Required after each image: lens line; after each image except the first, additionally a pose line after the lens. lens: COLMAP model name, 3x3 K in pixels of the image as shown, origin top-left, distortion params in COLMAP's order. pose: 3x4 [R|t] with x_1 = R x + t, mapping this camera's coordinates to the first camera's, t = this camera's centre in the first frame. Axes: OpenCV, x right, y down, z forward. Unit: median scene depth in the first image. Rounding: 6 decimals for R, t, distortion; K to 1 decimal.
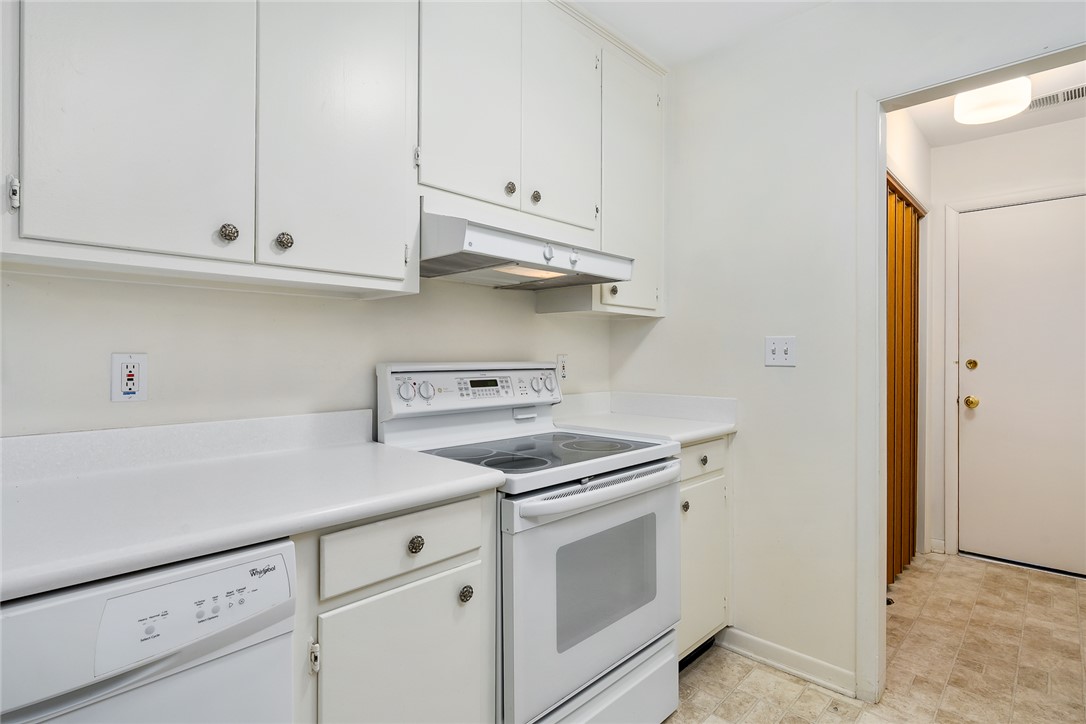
lens RADIAL K [[549.8, 0, 542.2], [0, 549.8, 358.1], [0, 0, 1]] dist [-0.002110, 0.000355]
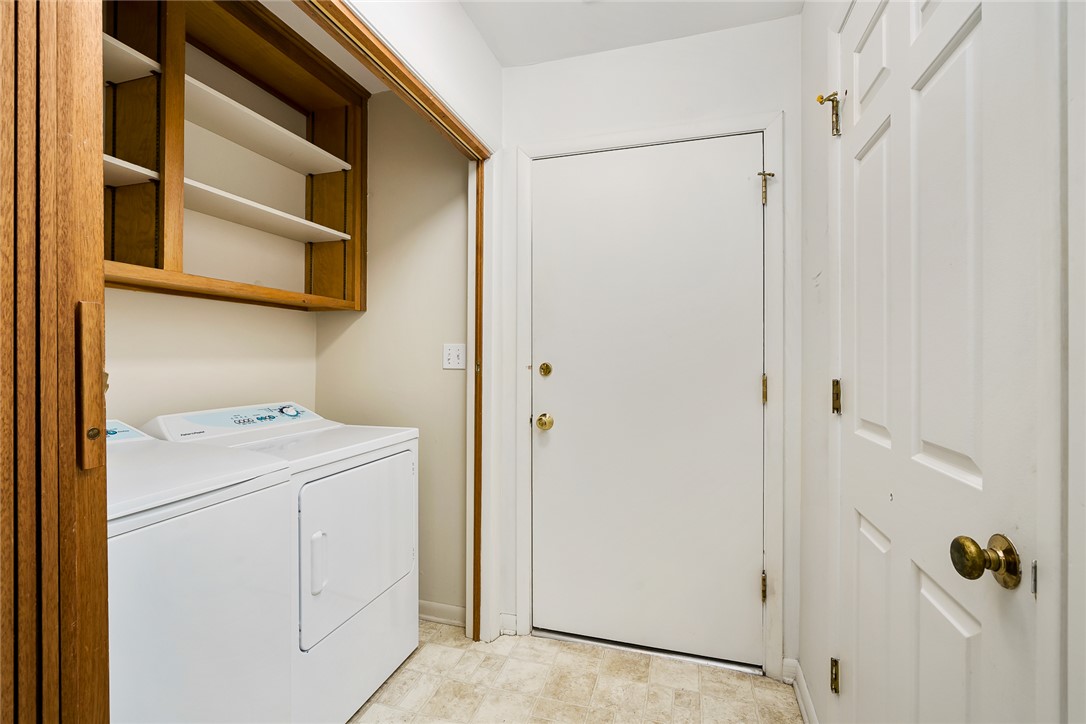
lens RADIAL K [[491.1, 0, 542.9], [0, 491.1, 361.3], [0, 0, 1]] dist [0.003510, 0.000118]
pose [[0.892632, 0.000456, 0.450787, 0.484585], [0.000538, 0.999998, -0.002078, 0.001530], [-0.450787, 0.002098, 0.892629, 0.420118]]
